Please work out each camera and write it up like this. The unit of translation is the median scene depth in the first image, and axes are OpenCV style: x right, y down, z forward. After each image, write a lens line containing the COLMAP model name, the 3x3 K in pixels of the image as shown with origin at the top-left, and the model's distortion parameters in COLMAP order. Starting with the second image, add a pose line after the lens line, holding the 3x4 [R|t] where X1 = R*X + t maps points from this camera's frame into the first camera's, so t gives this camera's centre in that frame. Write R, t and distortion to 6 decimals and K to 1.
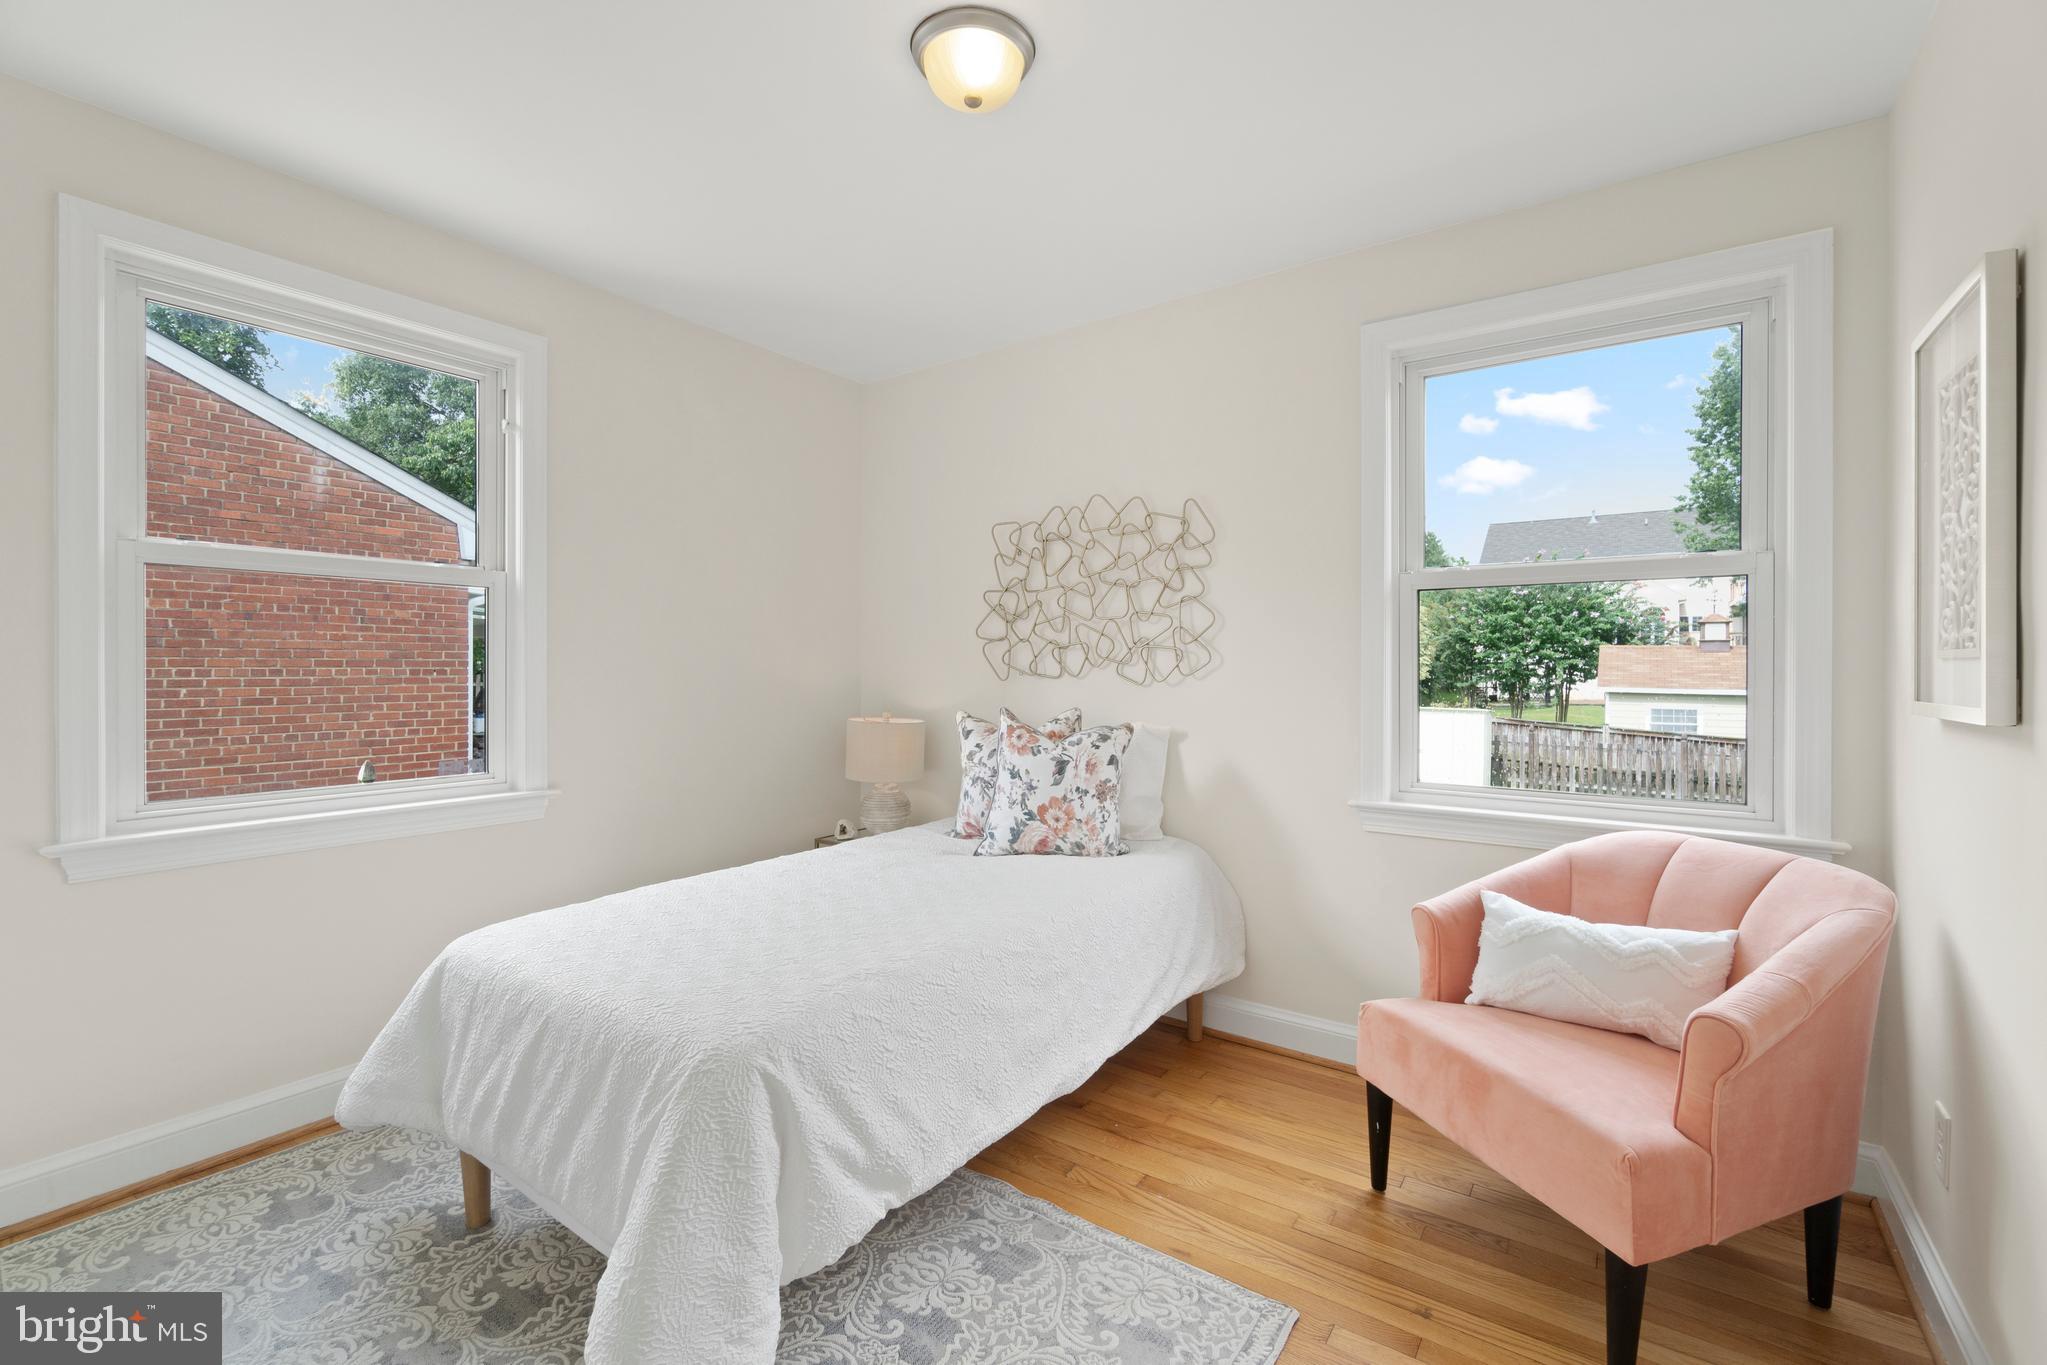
lens RADIAL K [[884.0, 0, 1027.8], [0, 884.0, 669.9], [0, 0, 1]] dist [0.002271, 0.000634]
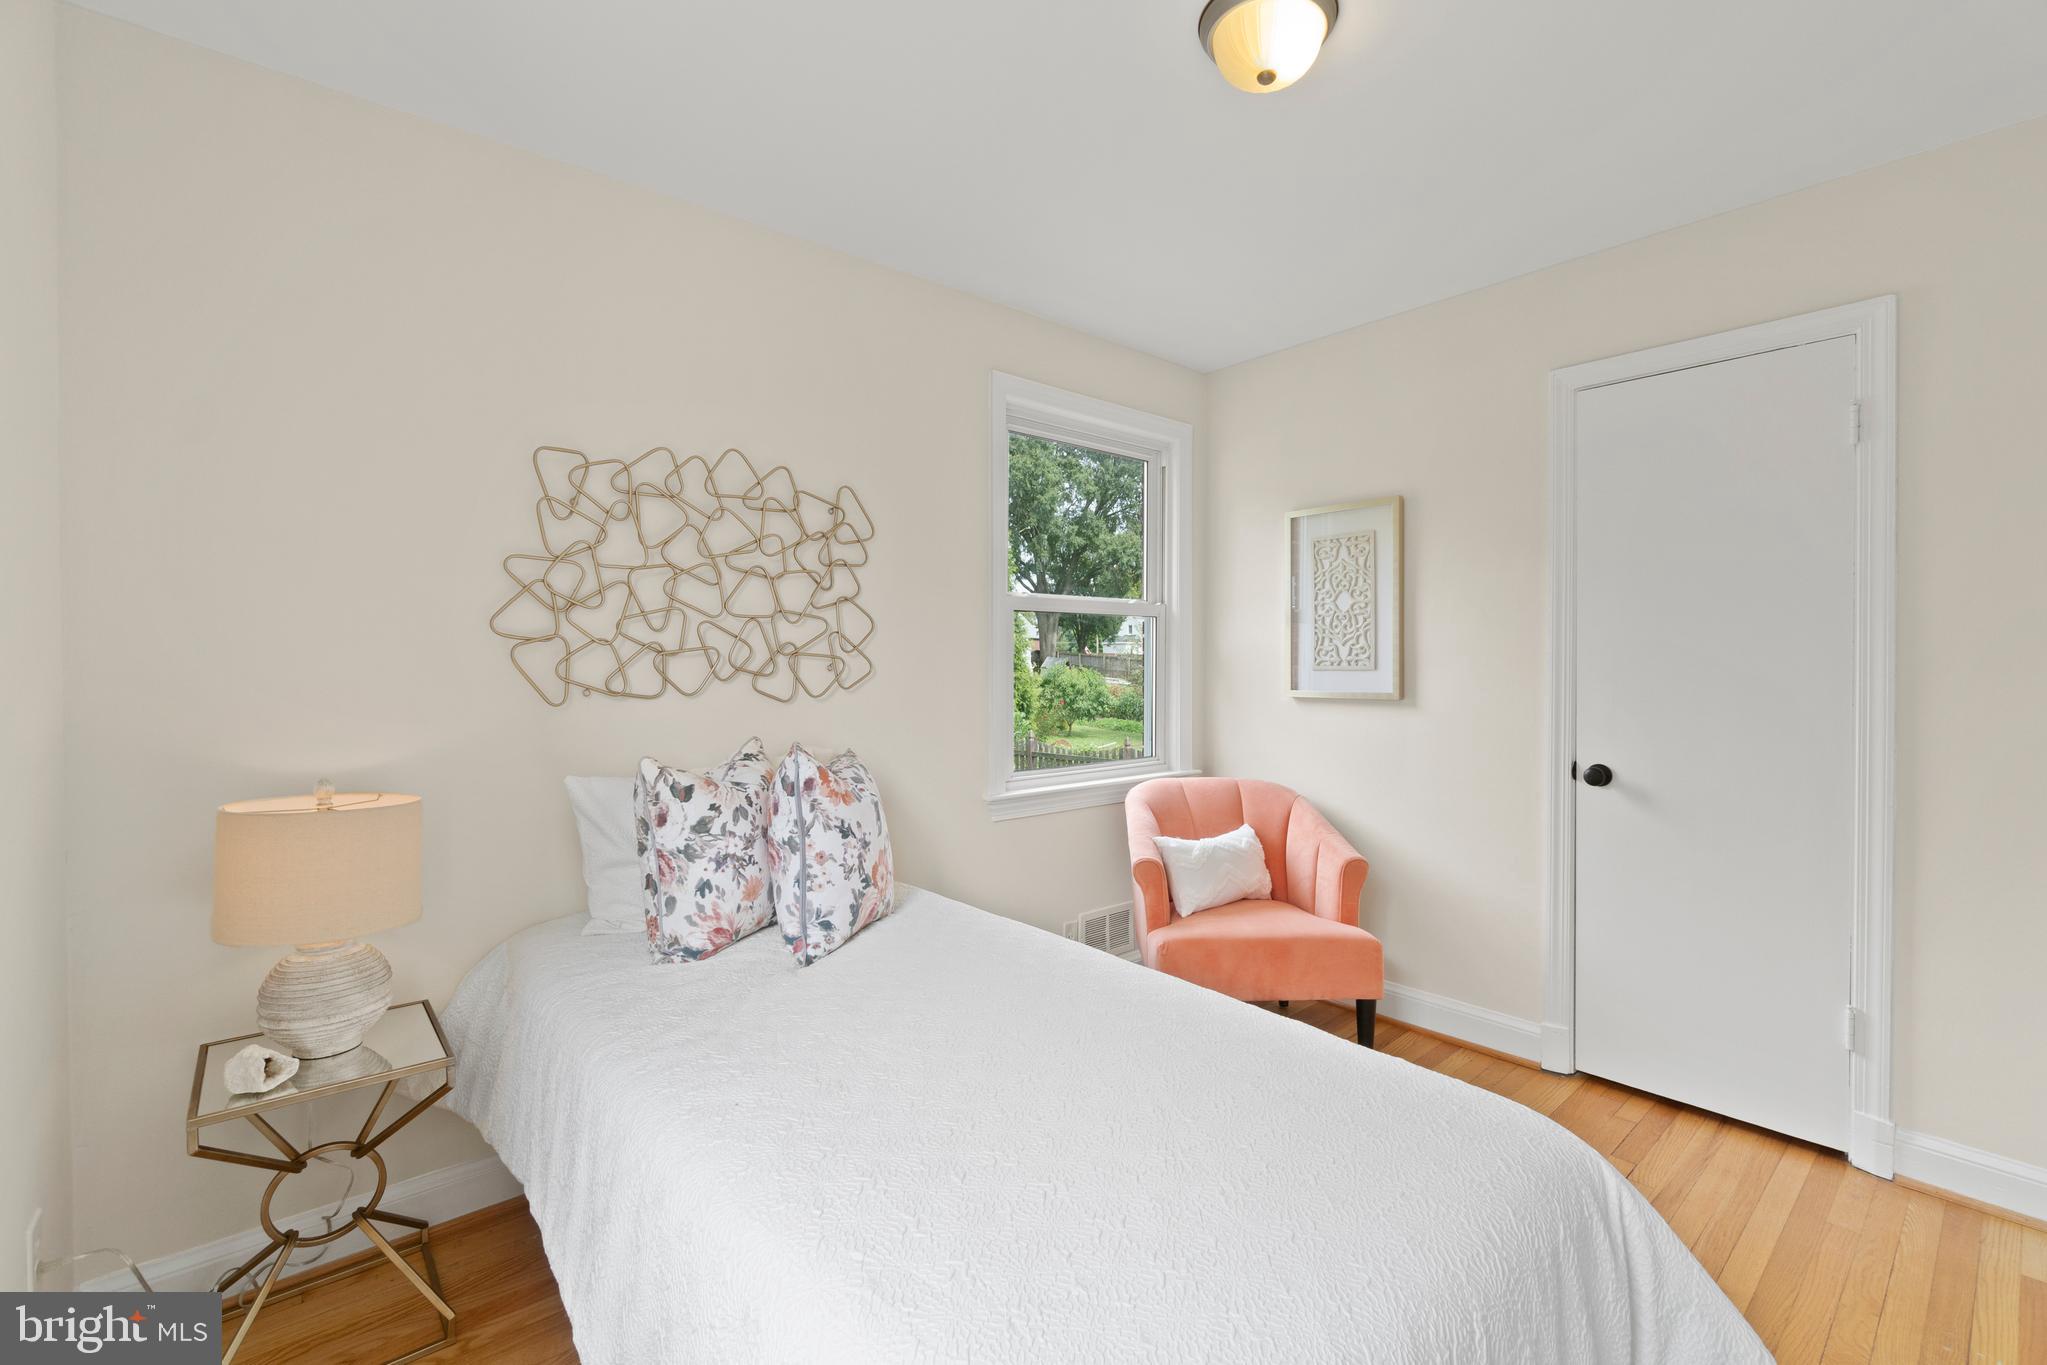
lens RADIAL K [[884.0, 0, 1027.8], [0, 884.0, 669.9], [0, 0, 1]] dist [0.002271, 0.000634]
pose [[0.251428, -0.014394, 0.967769, -0.610815], [0.006176, 0.999893, 0.013267, -0.021795], [-0.967856, 0.002641, 0.251490, 0.600377]]
